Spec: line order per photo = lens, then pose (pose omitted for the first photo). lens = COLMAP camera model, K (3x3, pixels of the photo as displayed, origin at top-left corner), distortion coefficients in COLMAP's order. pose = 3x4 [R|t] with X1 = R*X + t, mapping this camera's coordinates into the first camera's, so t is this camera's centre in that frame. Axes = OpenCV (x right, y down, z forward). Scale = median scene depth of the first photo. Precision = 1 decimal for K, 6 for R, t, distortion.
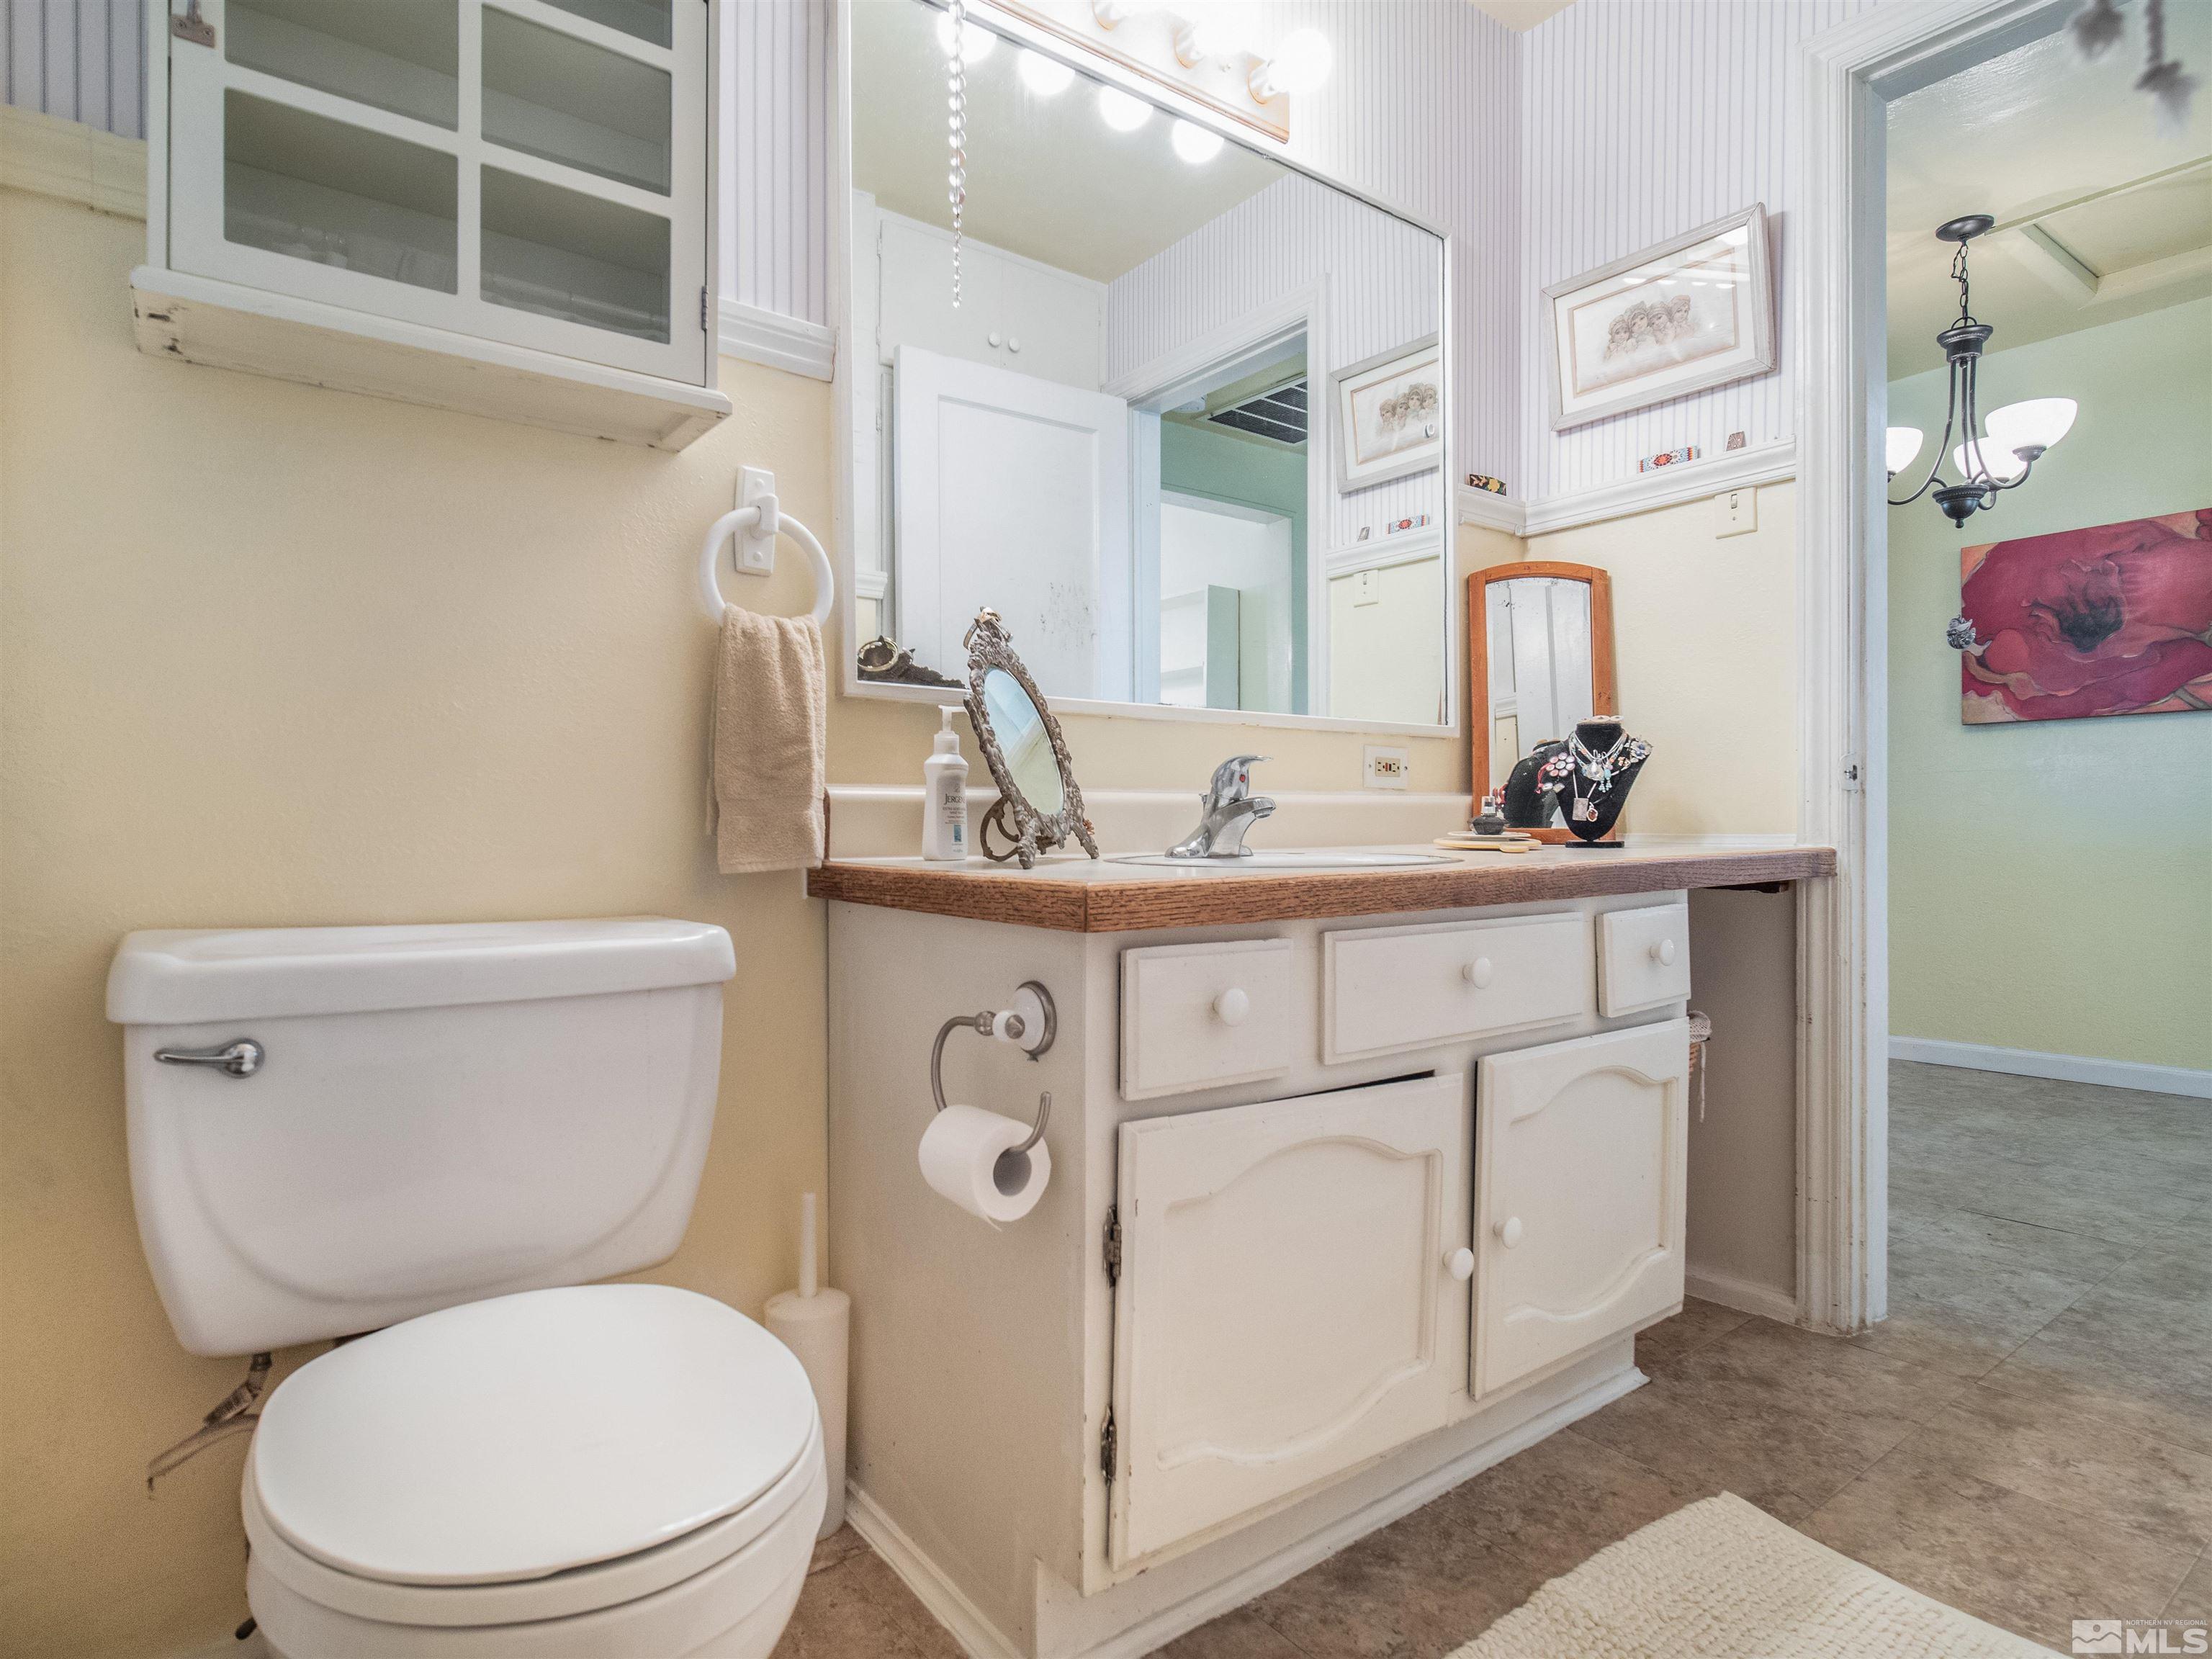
lens RADIAL K [[1216.5, 0, 1059.1], [0, 1216.5, 826.7], [0, 0, 1]] dist [0.003201, -0.003436]
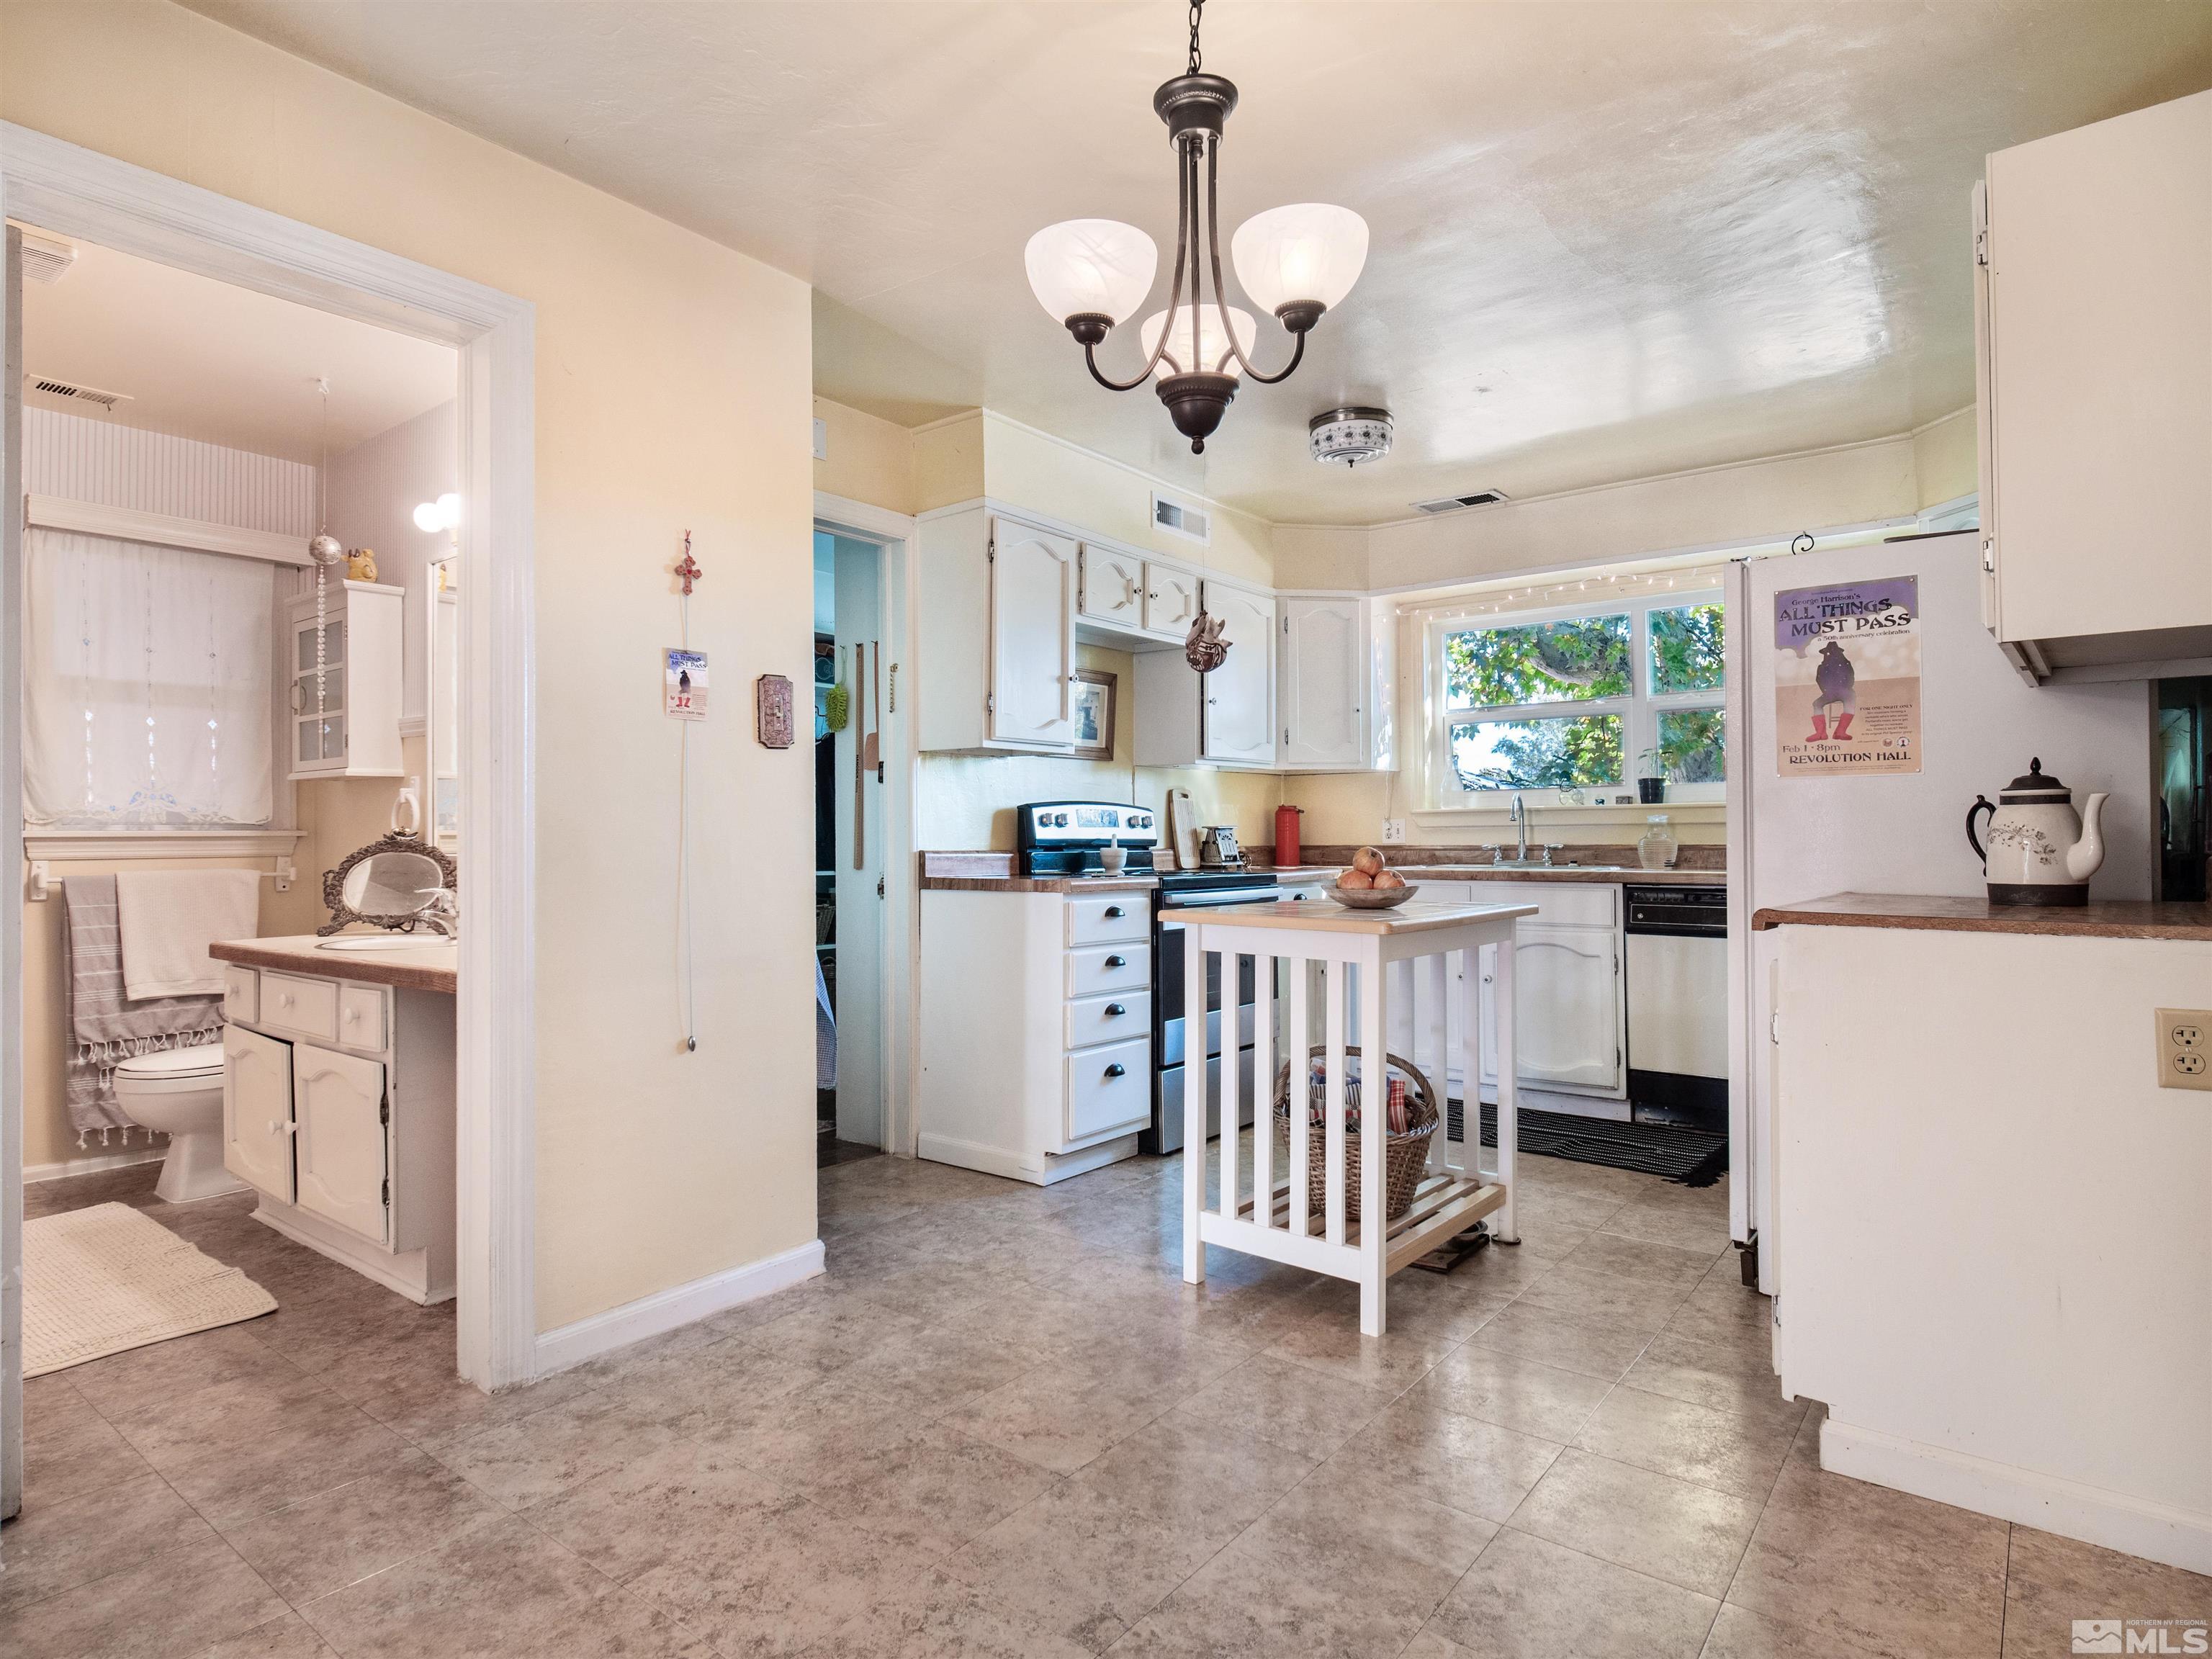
lens RADIAL K [[1216.5, 0, 1095.2], [0, 1216.5, 820.6], [0, 0, 1]] dist [0.003201, -0.003436]
pose [[0.257849, -0.016528, -0.966044, 2.177501], [0.002056, 0.999861, -0.016557, -0.123390], [0.966183, 0.002283, 0.257847, 1.416096]]
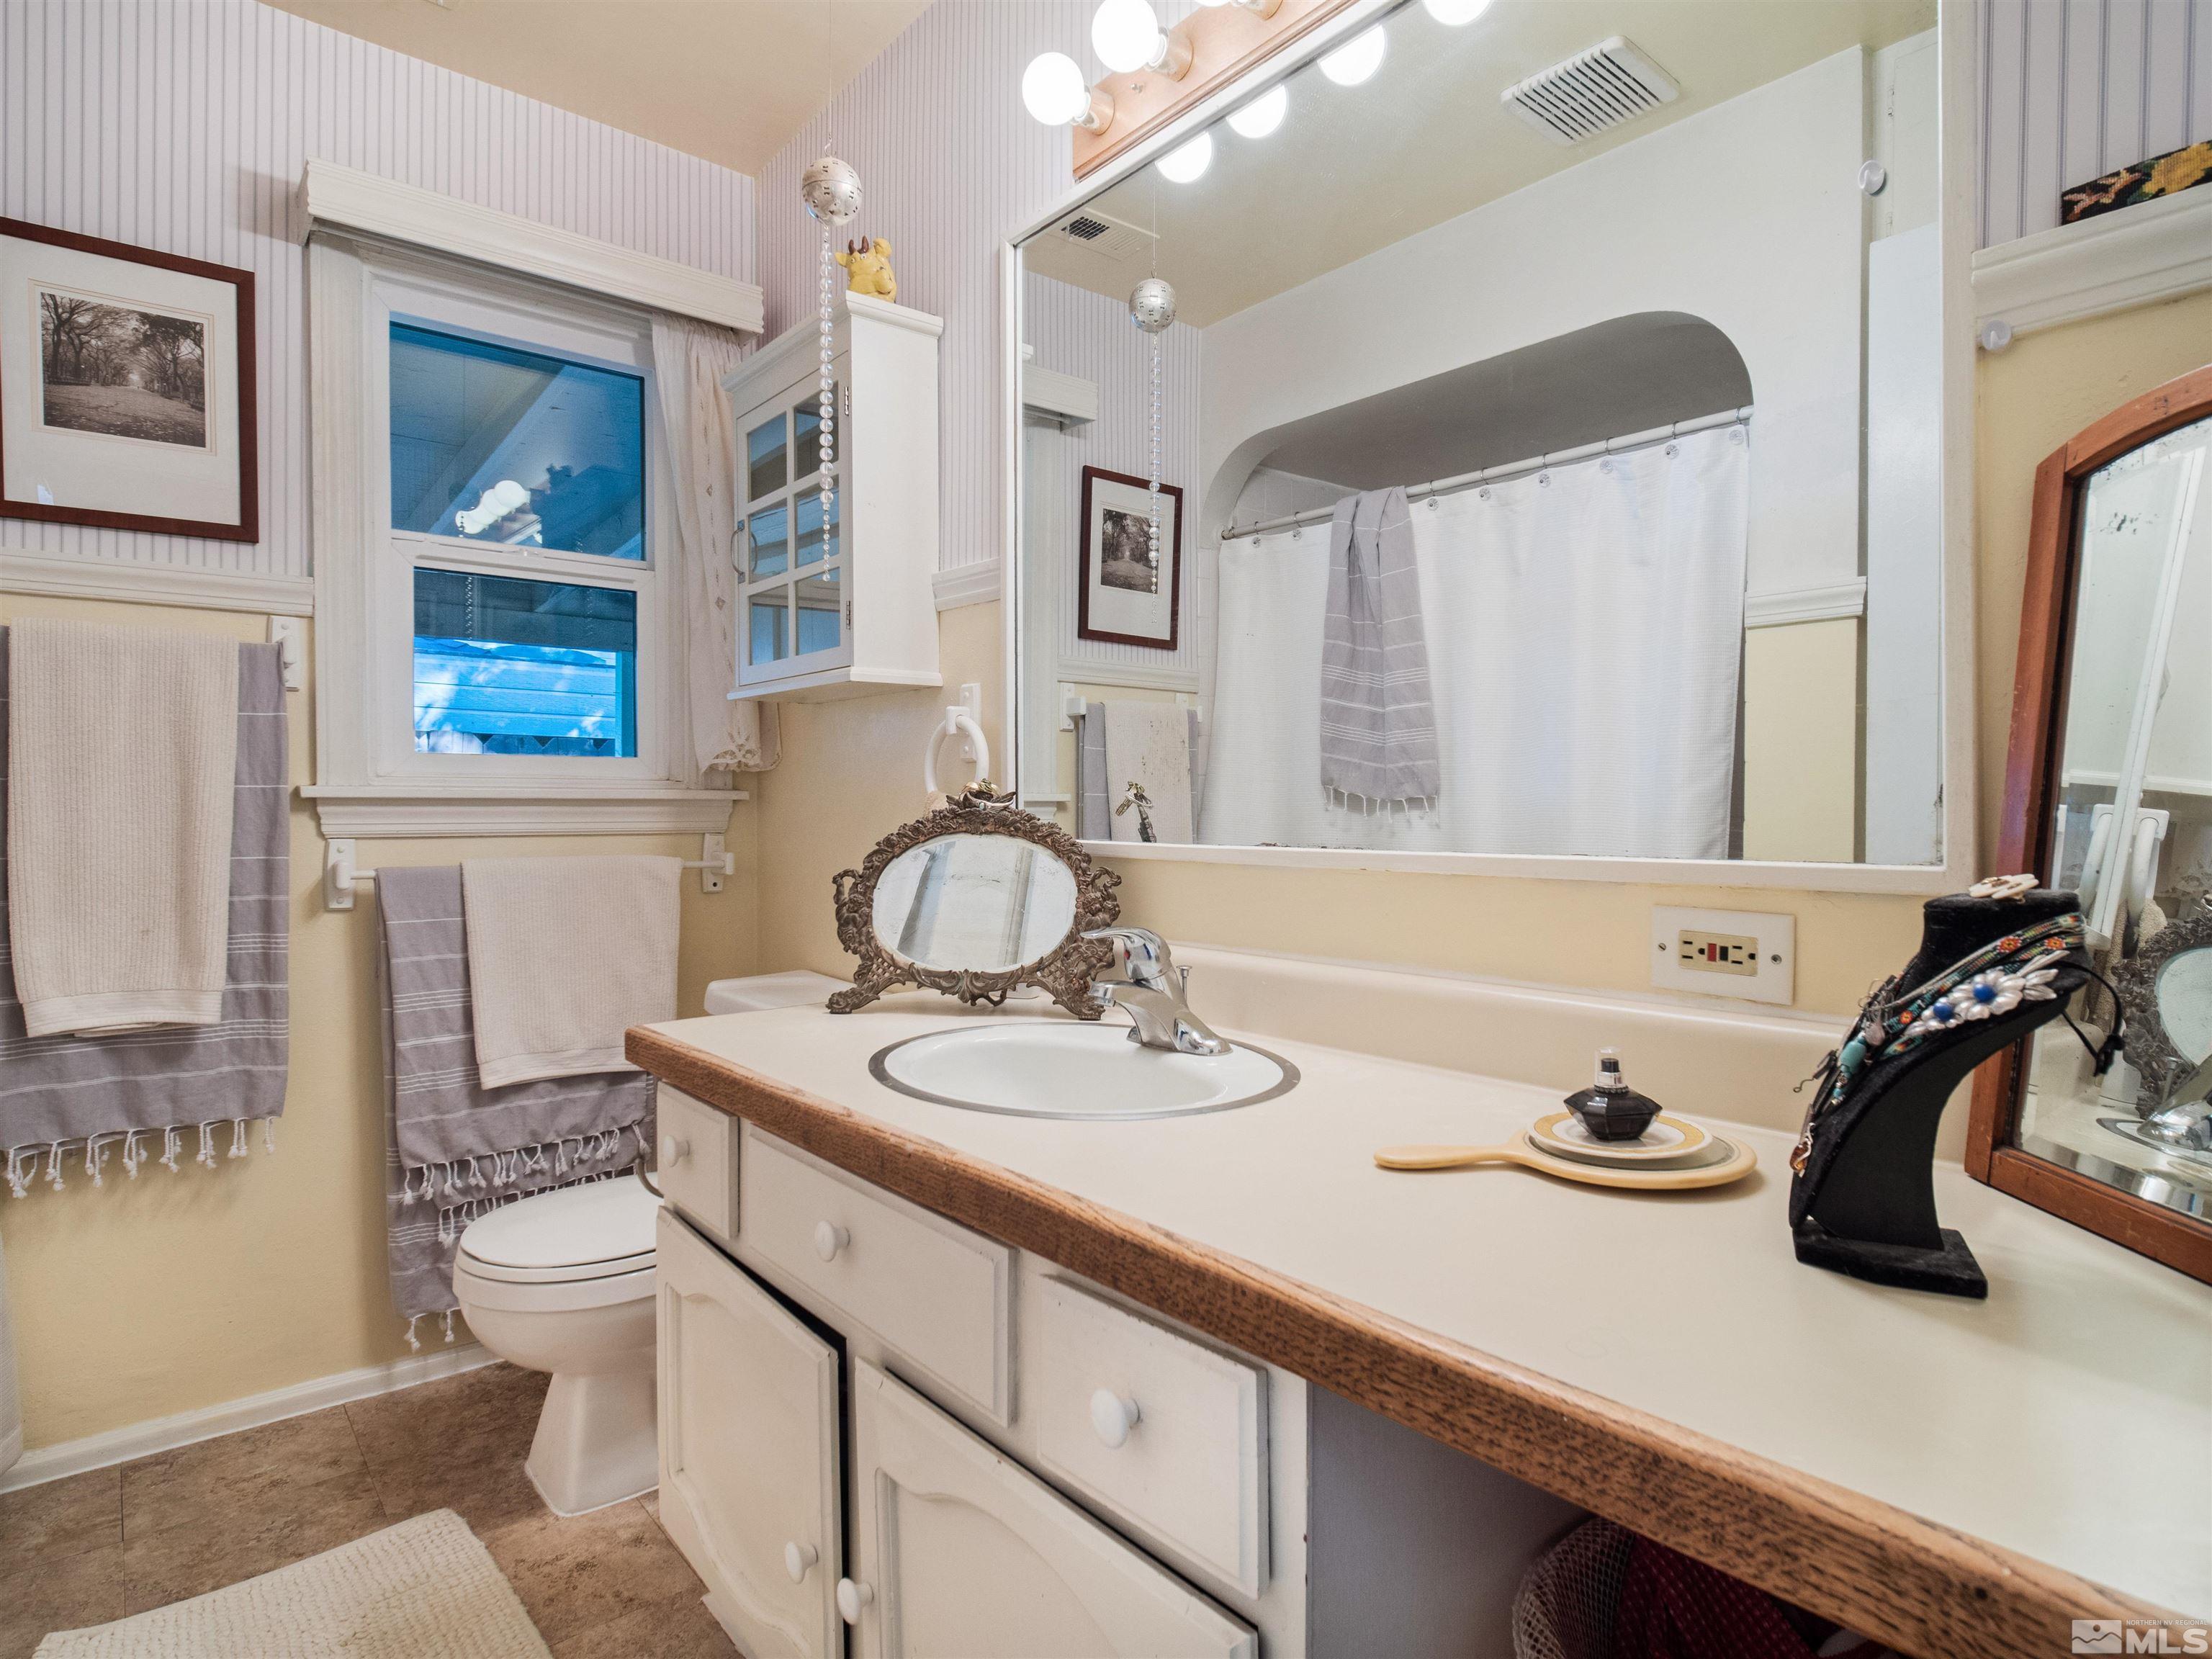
lens RADIAL K [[1216.5, 0, 1115.2], [0, 1216.5, 827.8], [0, 0, 1]] dist [0.003201, -0.003436]
pose [[0.053804, 0.013864, -0.998455, 0.894751], [-0.006937, 0.999885, 0.013510, -0.124720], [0.998527, 0.006199, 0.053894, 0.883046]]
